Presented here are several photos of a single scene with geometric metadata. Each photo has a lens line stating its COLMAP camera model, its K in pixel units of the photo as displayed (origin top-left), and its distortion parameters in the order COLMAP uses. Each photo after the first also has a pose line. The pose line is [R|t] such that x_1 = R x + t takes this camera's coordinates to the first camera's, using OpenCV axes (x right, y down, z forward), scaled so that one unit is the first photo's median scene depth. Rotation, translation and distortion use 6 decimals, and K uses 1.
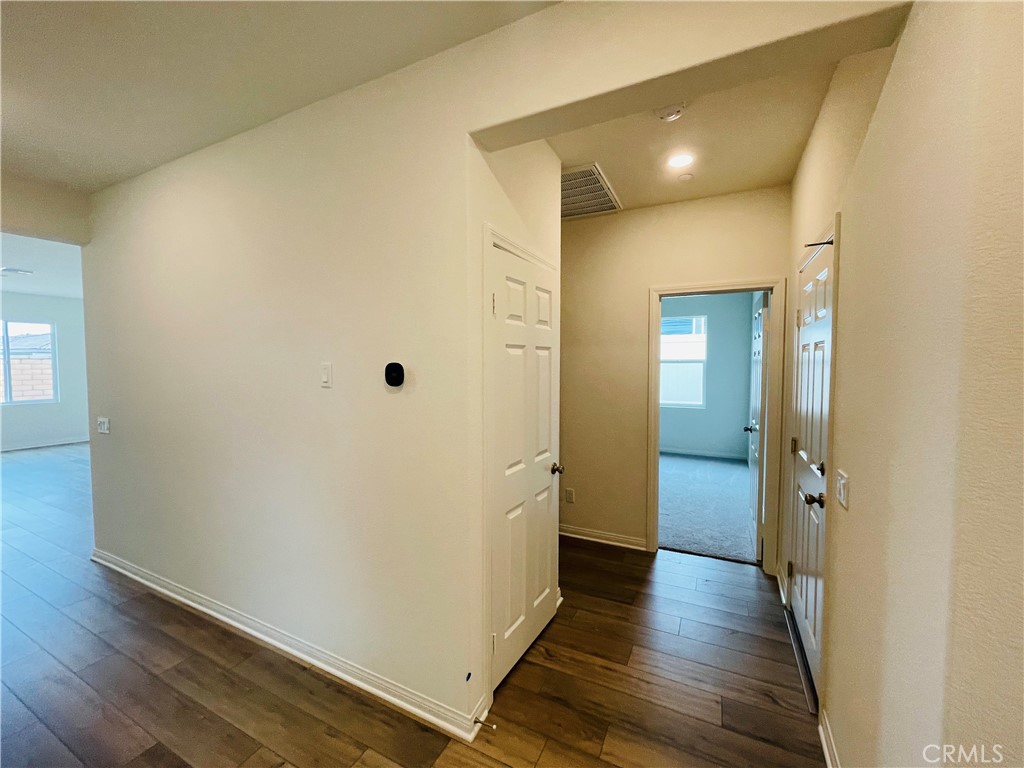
lens RADIAL K [[412.8, 0, 513.7], [0, 412.8, 380.5], [0, 0, 1]] dist [-0.001332, -0.000321]
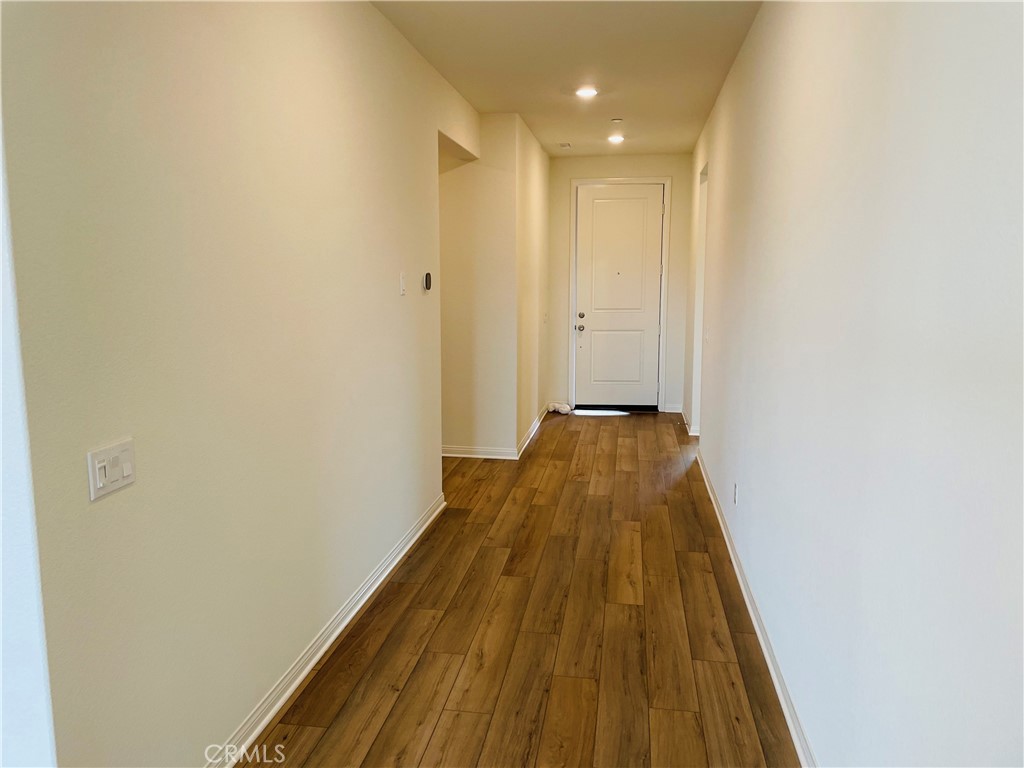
lens RADIAL K [[765.4, 0, 512.0], [0, 765.4, 384.0], [0, 0, 1]] dist [0.000015, -0.000598]
pose [[-0.299764, -0.134774, 0.944446, -2.488306], [0.046351, 0.986744, 0.155521, -0.050120], [-0.952887, 0.090396, -0.289543, 1.317106]]
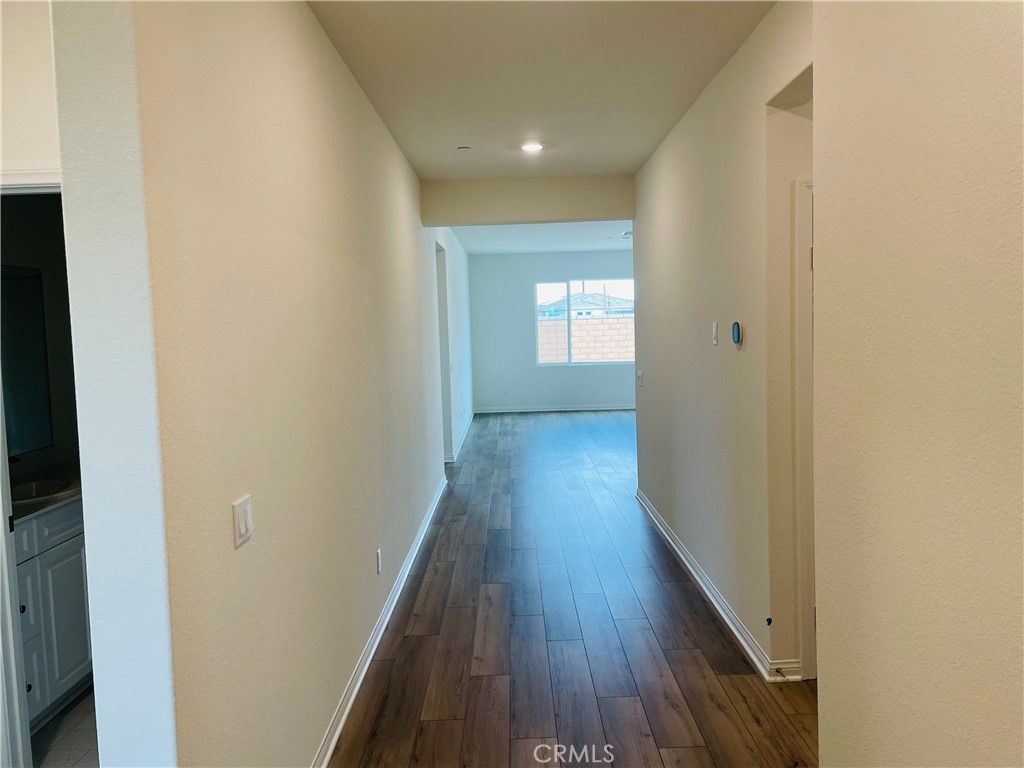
lens RADIAL K [[765.4, 0, 512.0], [0, 765.4, 384.0], [0, 0, 1]] dist [0.000015, -0.000598]
pose [[0.442097, 0.055741, -0.895233, 1.087248], [-0.004326, 0.998188, 0.060015, 0.002883], [0.896957, -0.022660, 0.441537, -0.355794]]
